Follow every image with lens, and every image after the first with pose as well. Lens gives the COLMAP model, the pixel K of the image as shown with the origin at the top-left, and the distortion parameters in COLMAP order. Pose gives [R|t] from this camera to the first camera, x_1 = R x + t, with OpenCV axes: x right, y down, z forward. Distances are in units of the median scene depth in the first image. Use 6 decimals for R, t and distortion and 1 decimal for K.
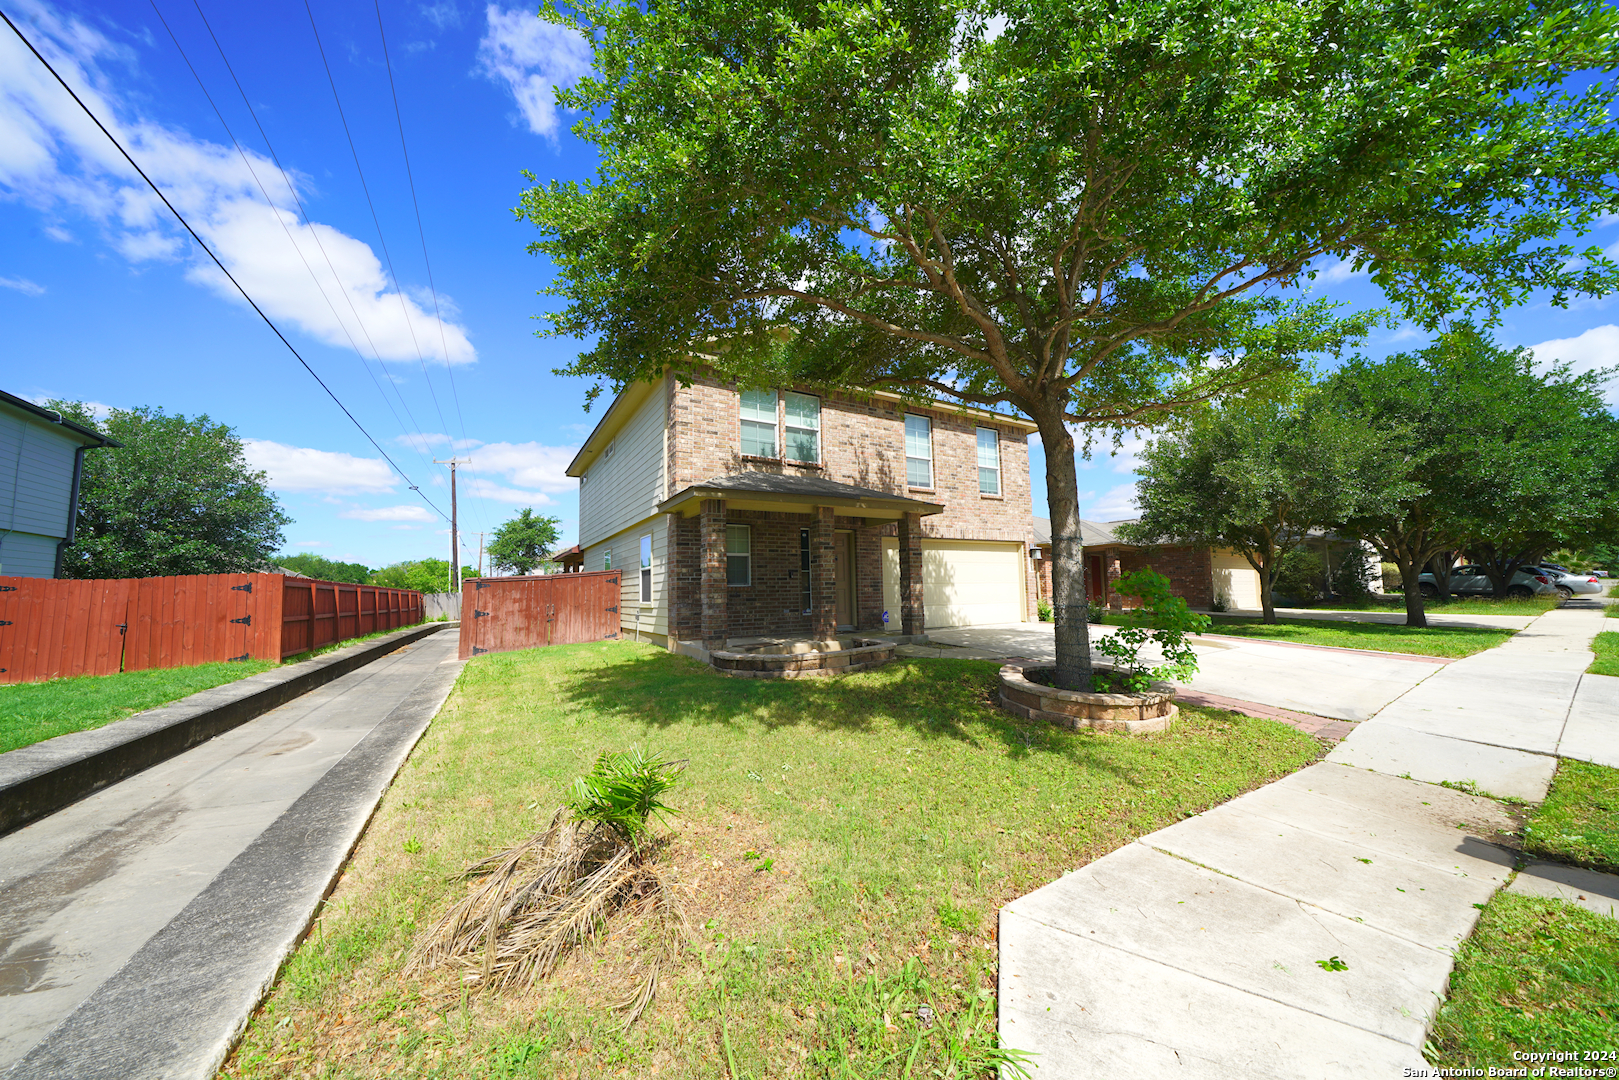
lens RADIAL K [[556.7, 0, 798.3], [0, 556.7, 545.8], [0, 0, 1]] dist [-0.023625, 0.000353]
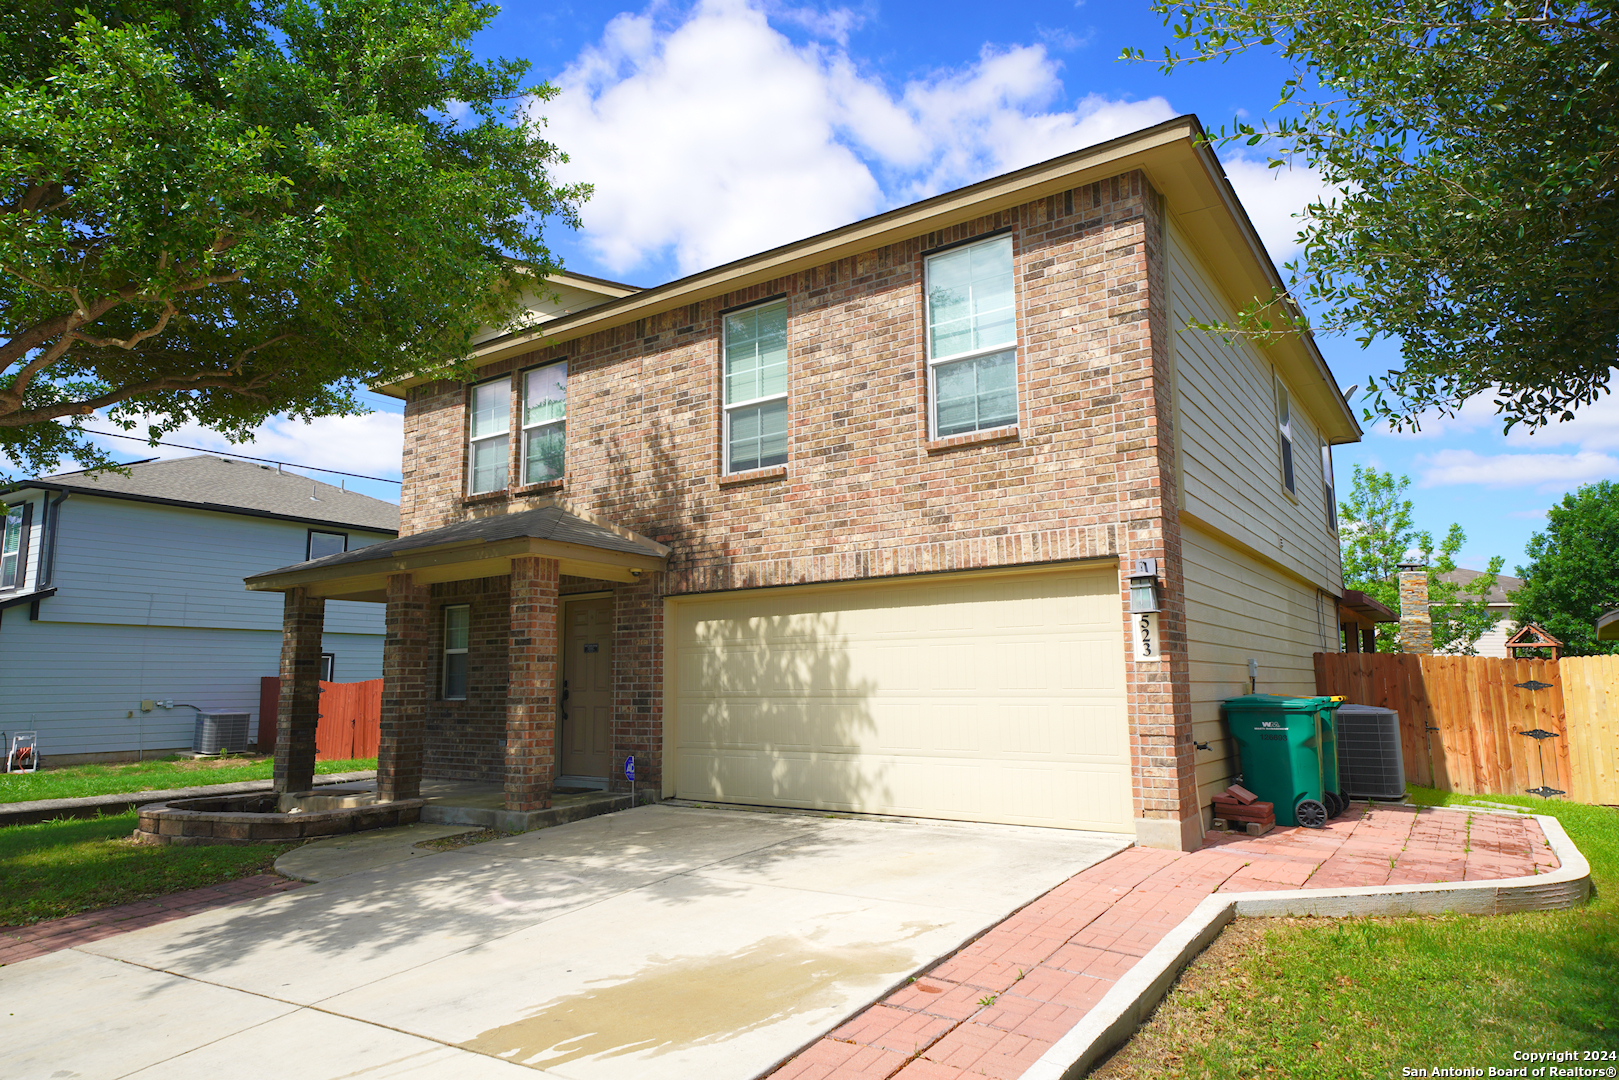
lens RADIAL K [[986.6, 0, 803.0], [0, 986.6, 546.1], [0, 0, 1]] dist [0.028484, 0.002880]
pose [[0.428093, -0.113478, -0.896582, 0.956591], [0.079302, 0.992975, -0.087814, 0.023637], [0.900249, -0.033509, 0.434084, 0.736496]]
